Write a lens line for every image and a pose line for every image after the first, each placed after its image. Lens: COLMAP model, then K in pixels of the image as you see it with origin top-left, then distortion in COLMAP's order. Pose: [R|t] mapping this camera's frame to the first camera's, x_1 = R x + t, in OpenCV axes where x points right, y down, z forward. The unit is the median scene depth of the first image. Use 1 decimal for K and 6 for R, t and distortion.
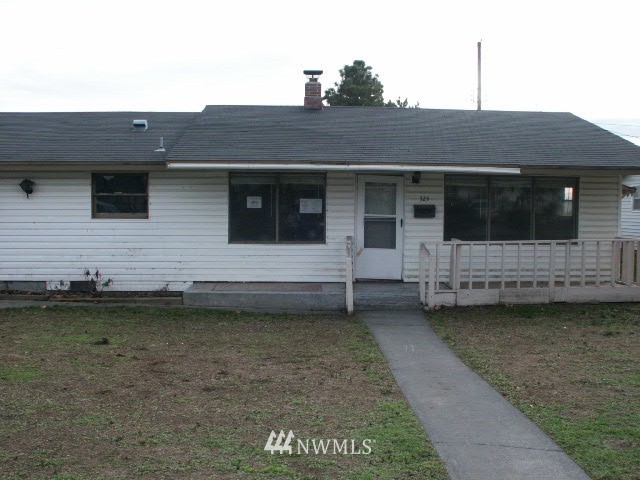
lens RADIAL K [[680.4, 0, 320.0], [0, 680.4, 240.0], [0, 0, 1]] dist [-0.159510, 0.103466]
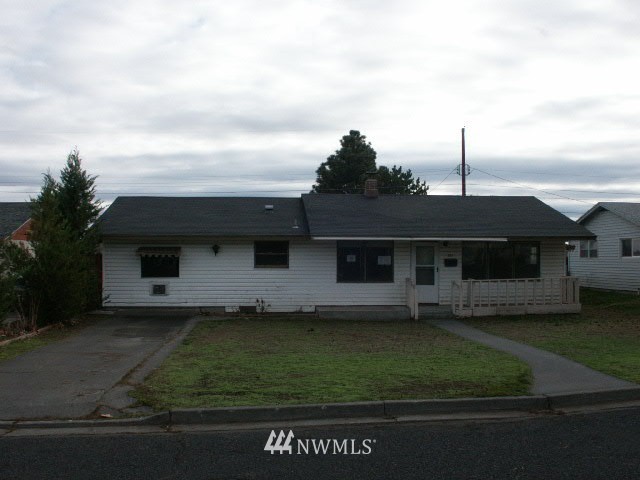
lens RADIAL K [[664.7, 0, 302.7], [0, 664.7, 243.9], [0, 0, 1]] dist [-0.158385, 0.009932]
pose [[0.999781, -0.005884, 0.020100, -0.252539], [0.007076, 0.998187, -0.059767, 0.006495], [-0.019712, 0.059896, 0.998010, -0.651796]]
